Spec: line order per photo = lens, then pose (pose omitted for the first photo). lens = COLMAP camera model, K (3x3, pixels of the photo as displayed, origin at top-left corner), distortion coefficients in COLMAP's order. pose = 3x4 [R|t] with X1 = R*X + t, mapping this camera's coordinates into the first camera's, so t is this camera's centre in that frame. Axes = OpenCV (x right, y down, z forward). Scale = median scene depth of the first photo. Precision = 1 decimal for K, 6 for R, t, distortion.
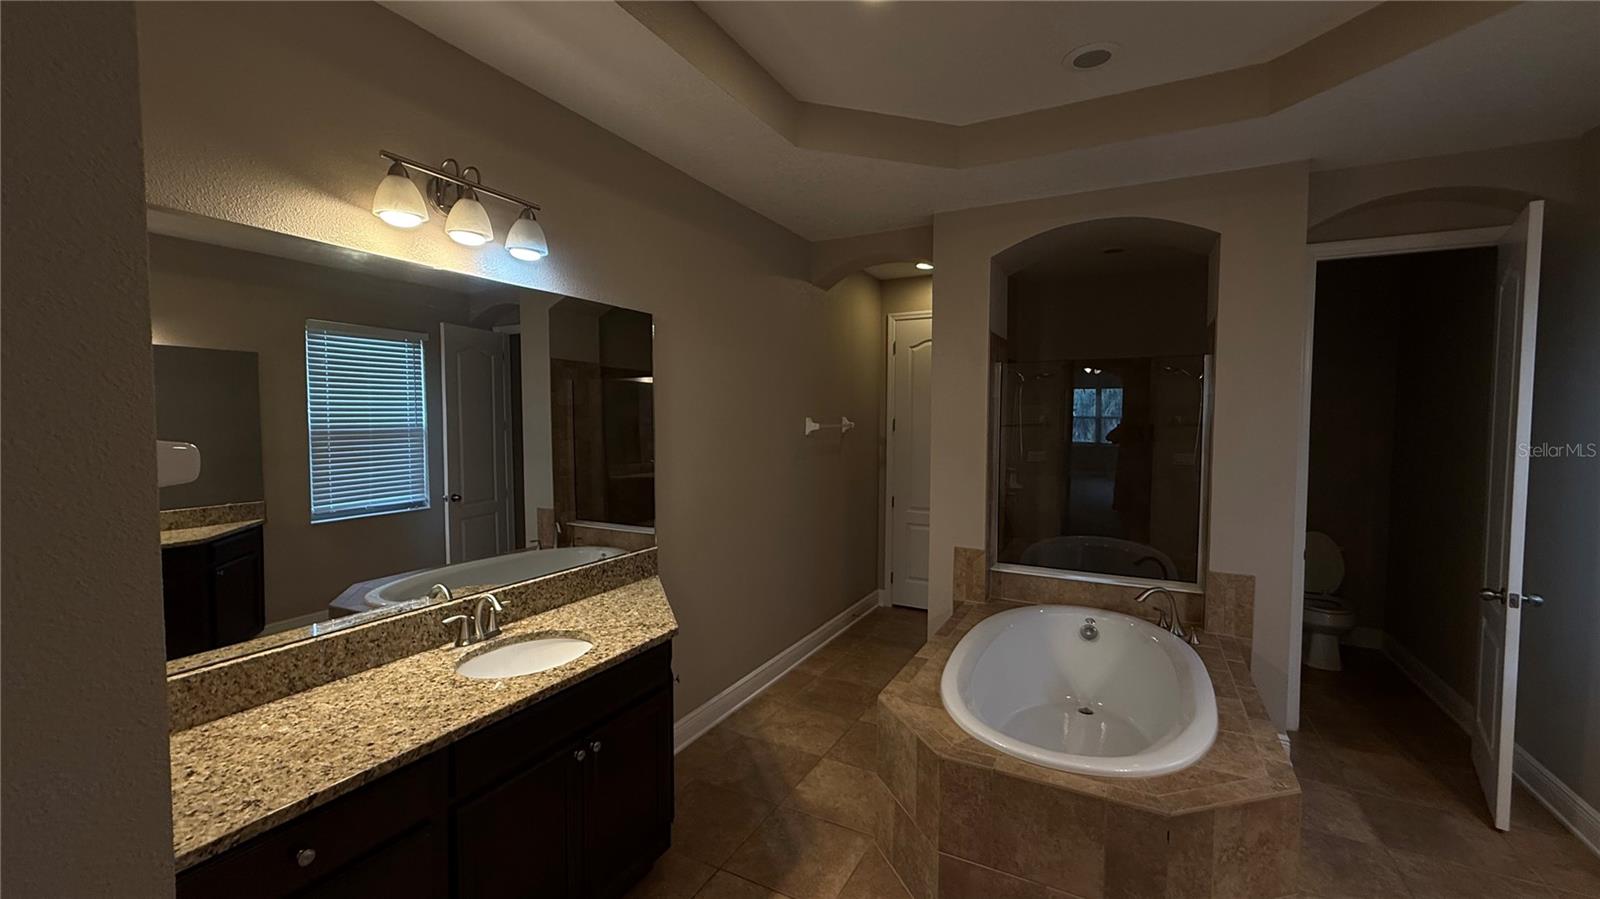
lens RADIAL K [[635.9, 0, 795.2], [0, 635.9, 447.8], [0, 0, 1]] dist [-0.000093, 0.000159]
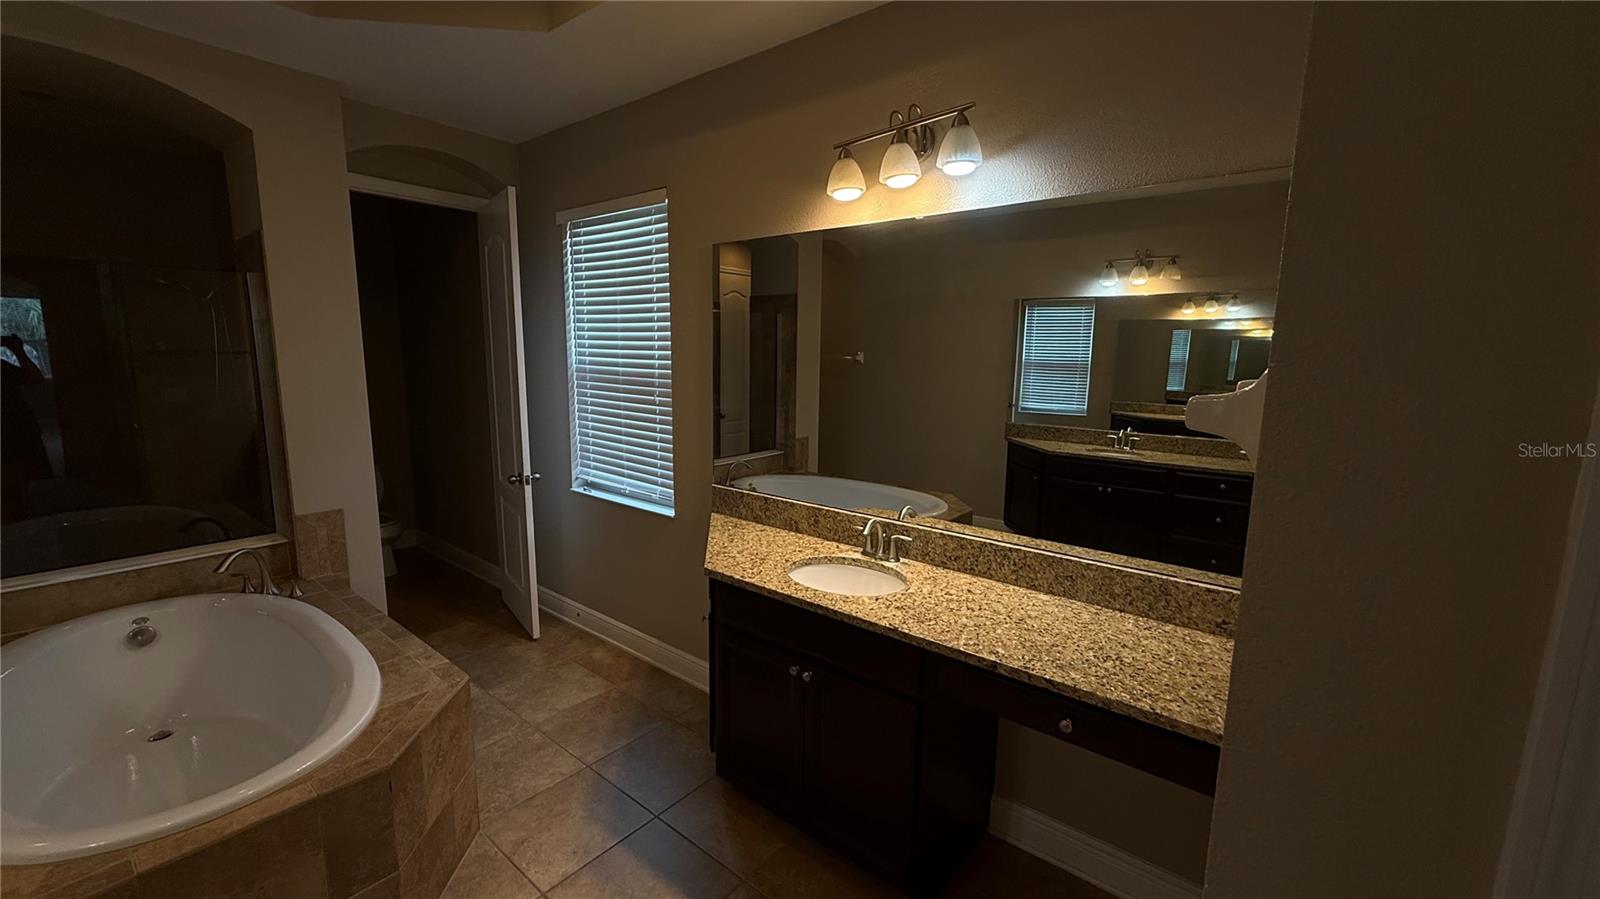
lens RADIAL K [[637.7, 0, 796.1], [0, 637.7, 450.4], [0, 0, 1]] dist [-0.001965, -0.000189]
pose [[0.194025, -0.150865, 0.969327, -0.088914], [0.034247, 0.988543, 0.147001, -0.009021], [-0.980399, 0.004675, 0.196969, 0.116245]]
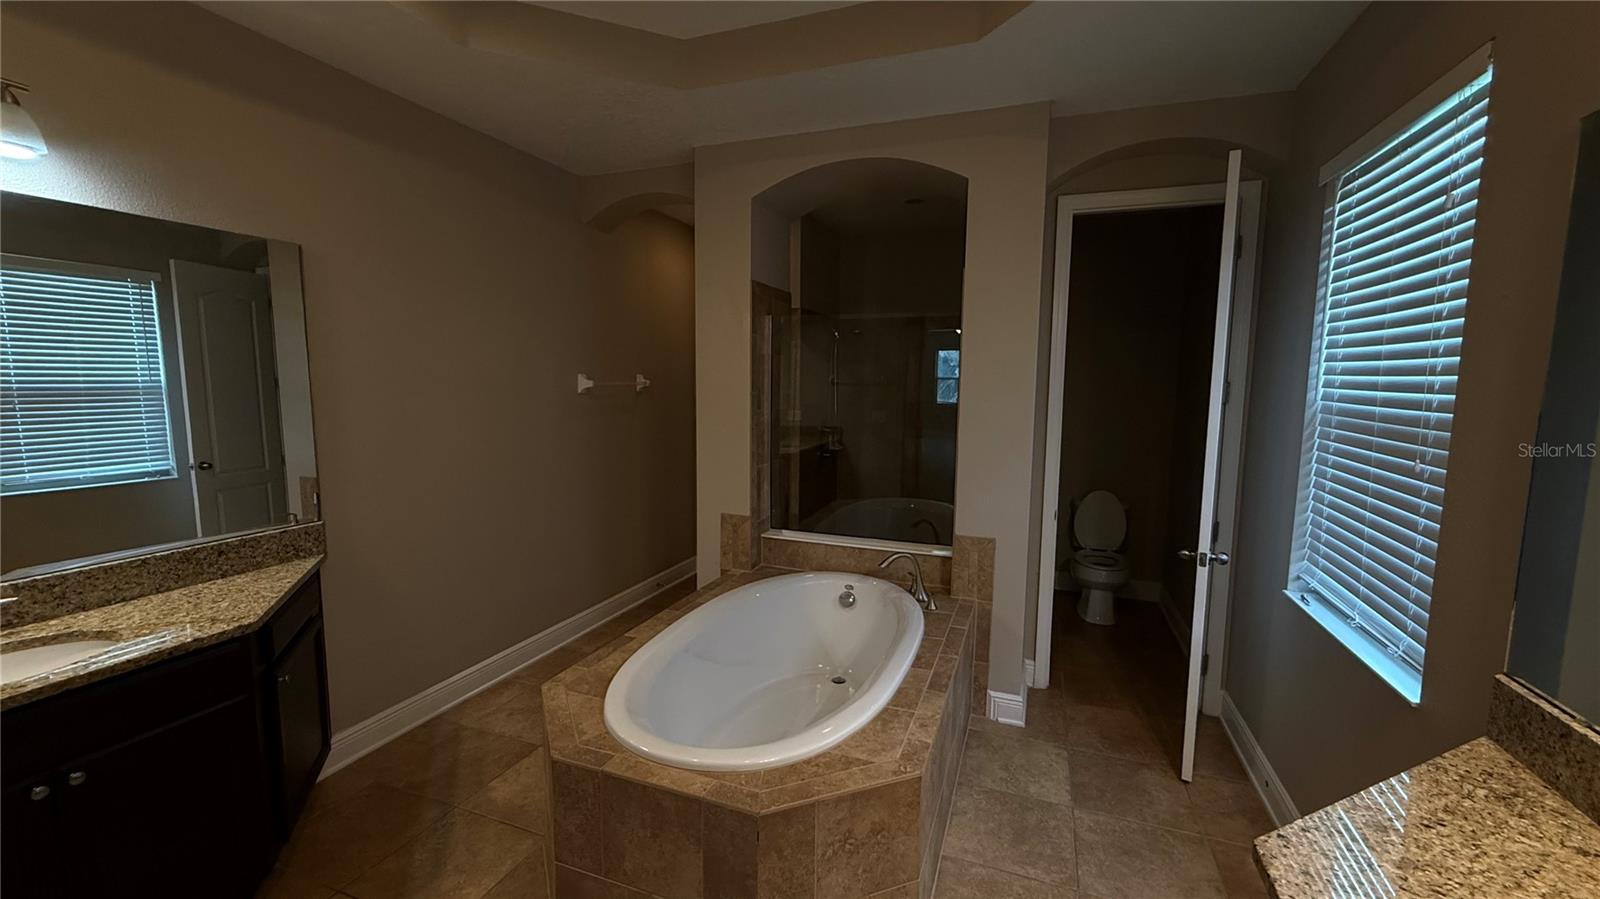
lens RADIAL K [[635.9, 0, 795.2], [0, 635.9, 447.8], [0, 0, 1]] dist [-0.000093, 0.000159]
pose [[0.992659, -0.006074, 0.120797, 0.306292], [-0.001035, 0.998275, 0.058704, 0.005386], [-0.120945, -0.058398, 0.990940, 0.078199]]
